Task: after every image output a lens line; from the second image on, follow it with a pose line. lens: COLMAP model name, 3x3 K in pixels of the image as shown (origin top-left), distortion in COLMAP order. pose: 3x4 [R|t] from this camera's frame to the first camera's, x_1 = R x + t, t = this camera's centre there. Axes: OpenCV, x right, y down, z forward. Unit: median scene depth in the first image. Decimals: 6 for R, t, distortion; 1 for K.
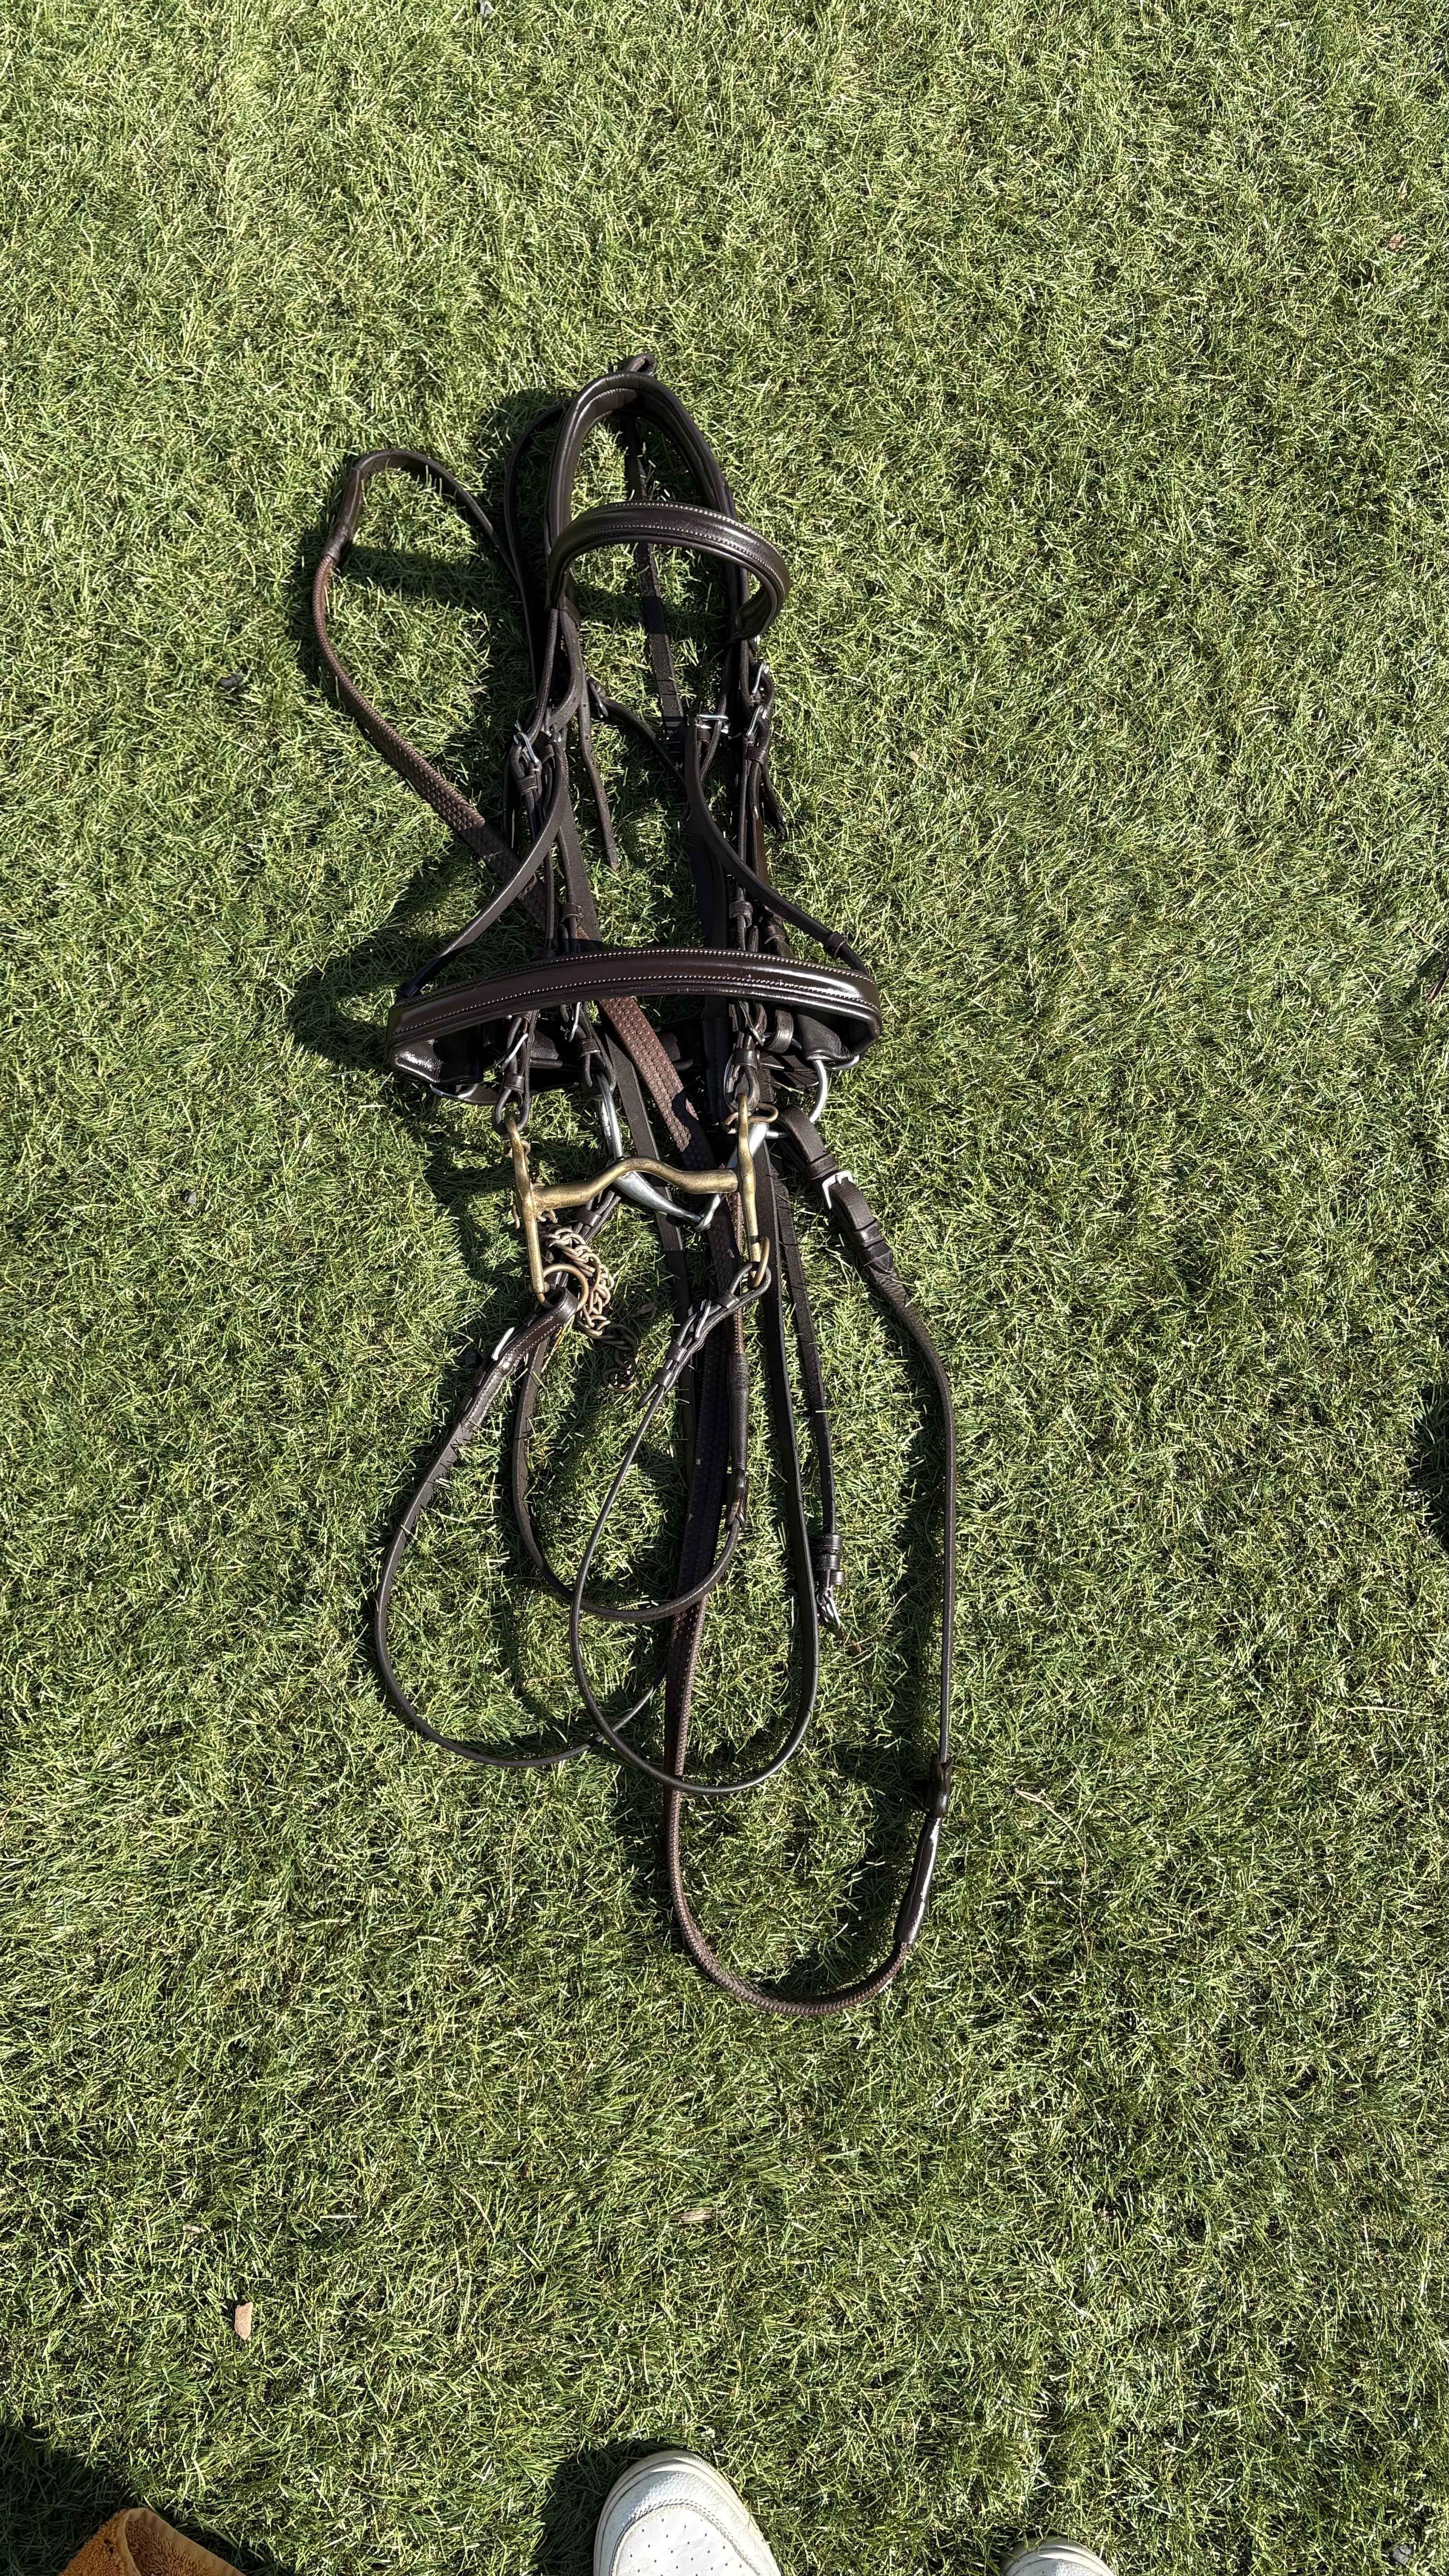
lens RADIAL K [[1973.1, 0, 717.2], [0, 1973.1, 1301.8], [0, 0, 1]] dist [0.015905, -0.019329]
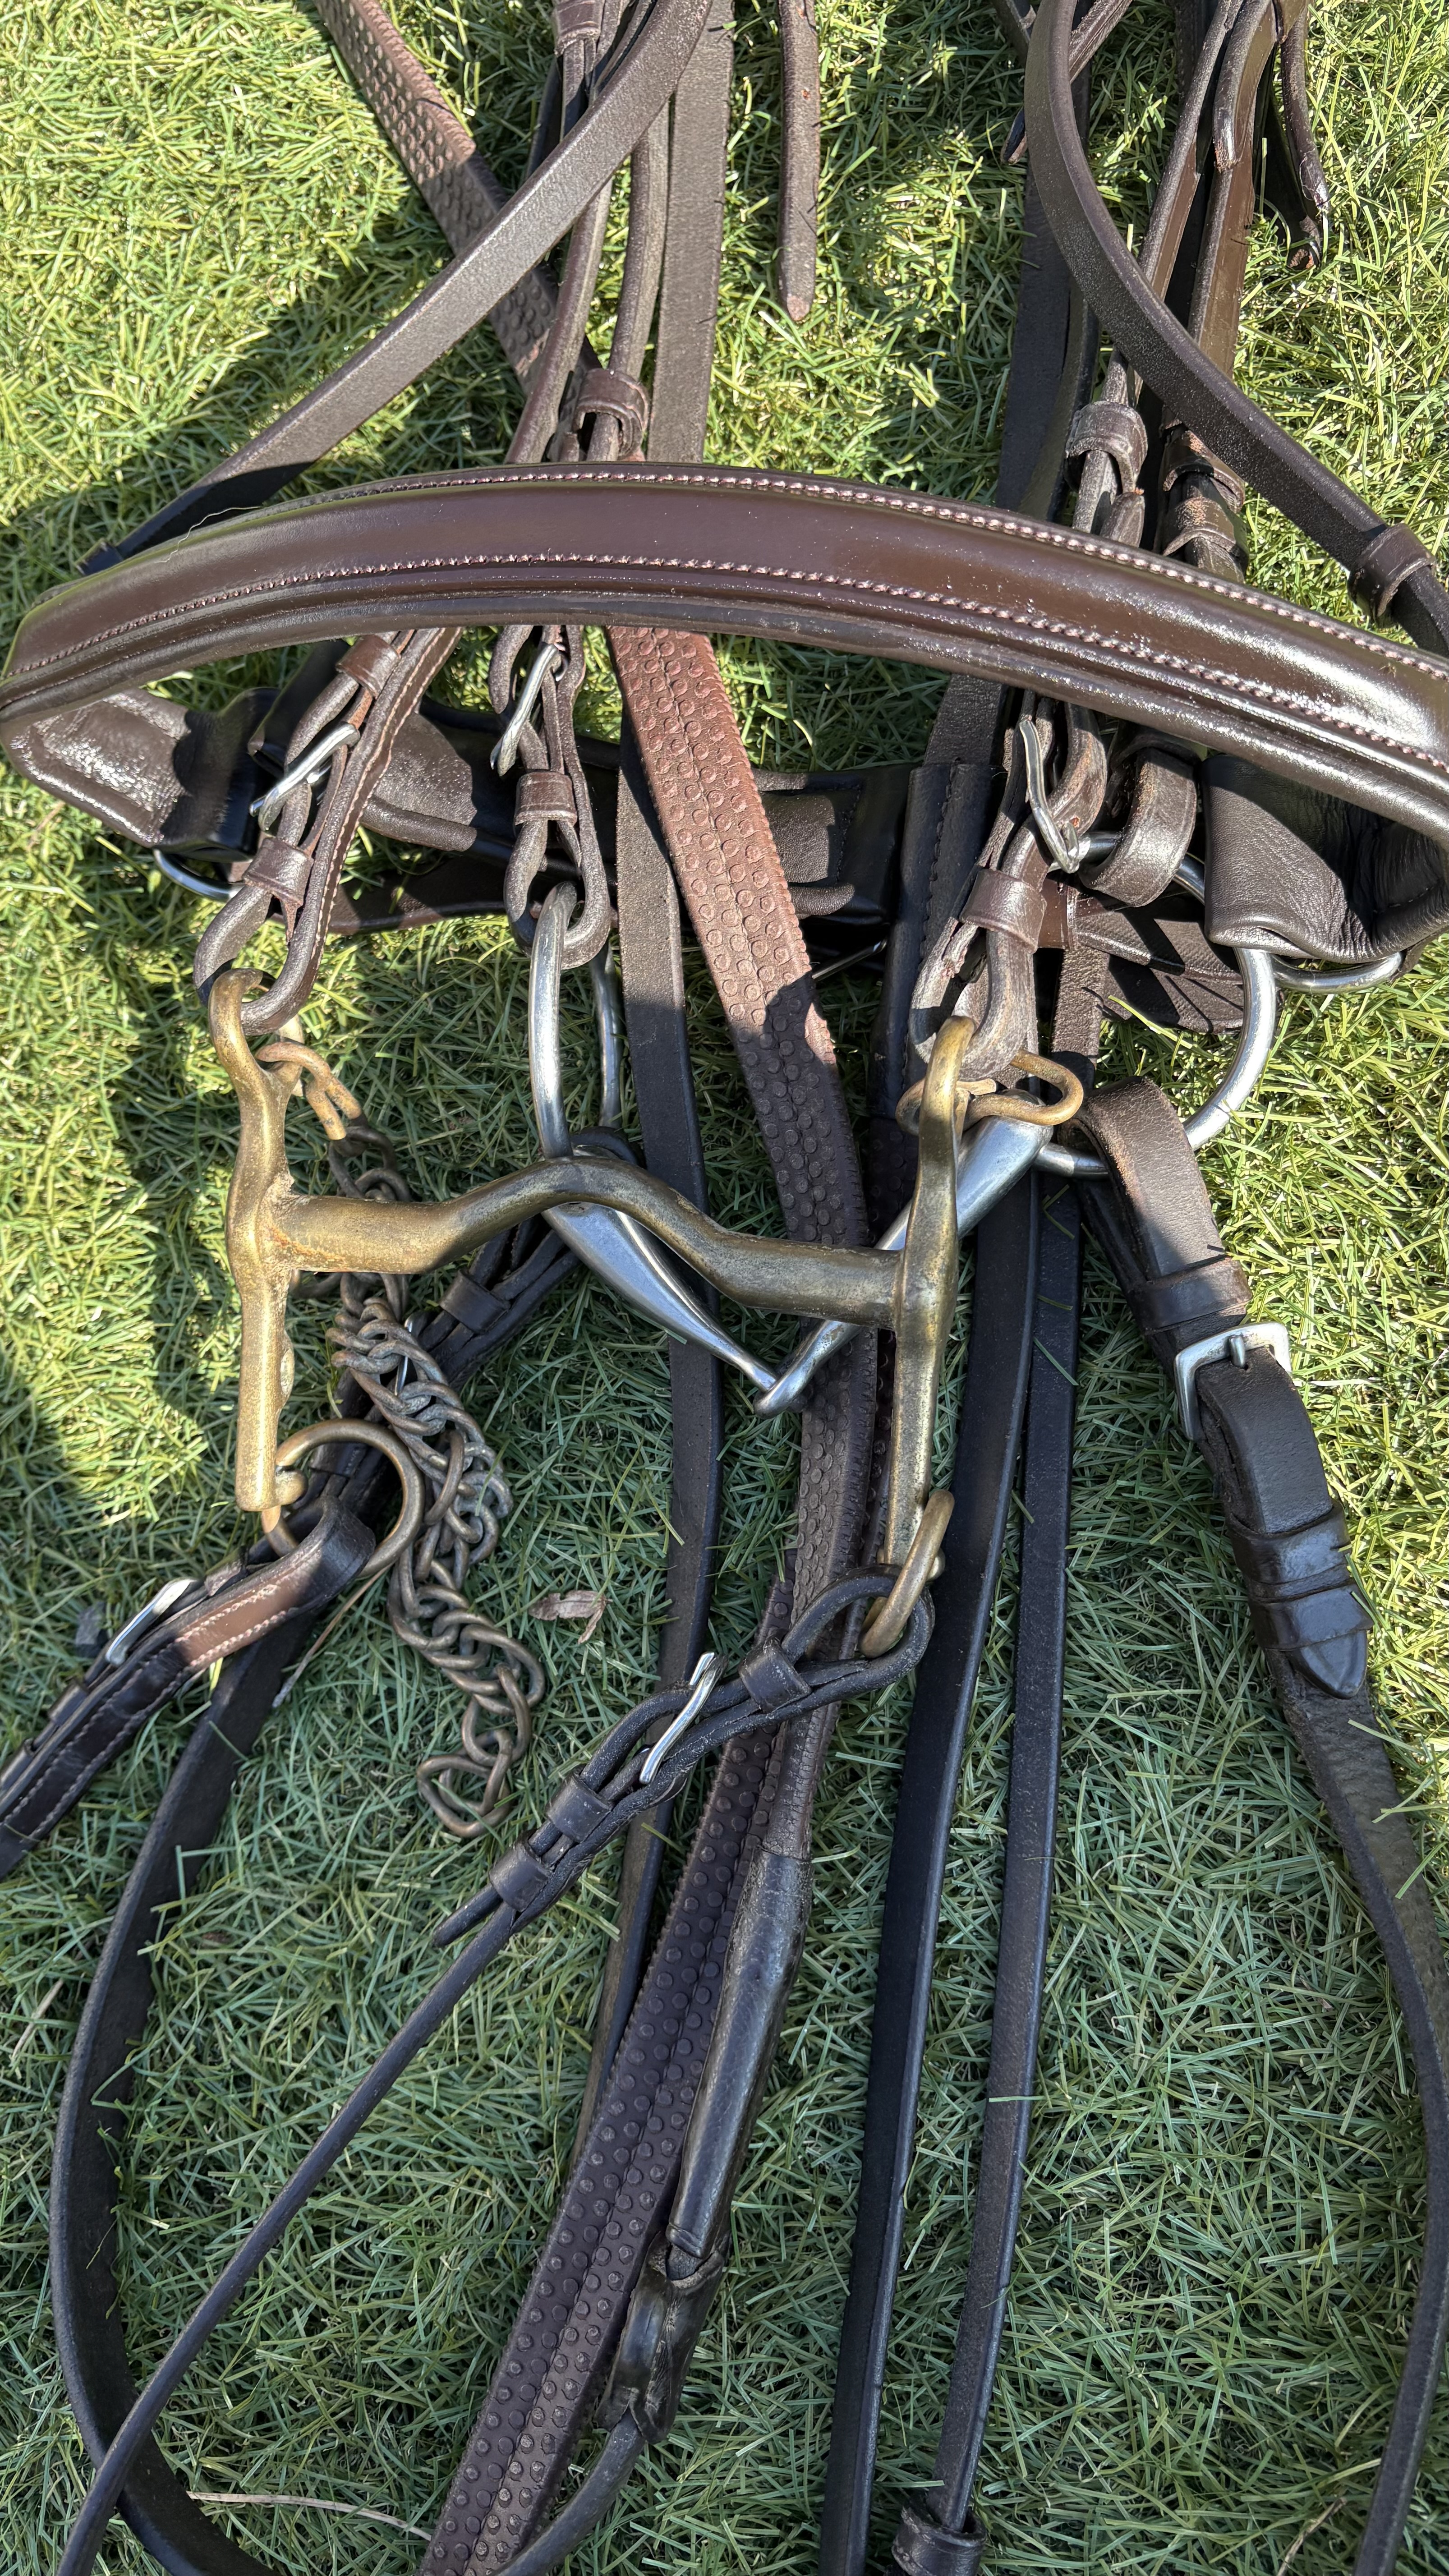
lens RADIAL K [[1973.1, 0, 720.3], [0, 1973.1, 1271.4], [0, 0, 1]] dist [0.015905, -0.019329]
pose [[0.945841, 0.198464, -0.256900, 0.053444], [-0.182355, 0.979523, 0.085329, -0.073389], [0.268574, -0.033861, 0.962664, 0.592960]]
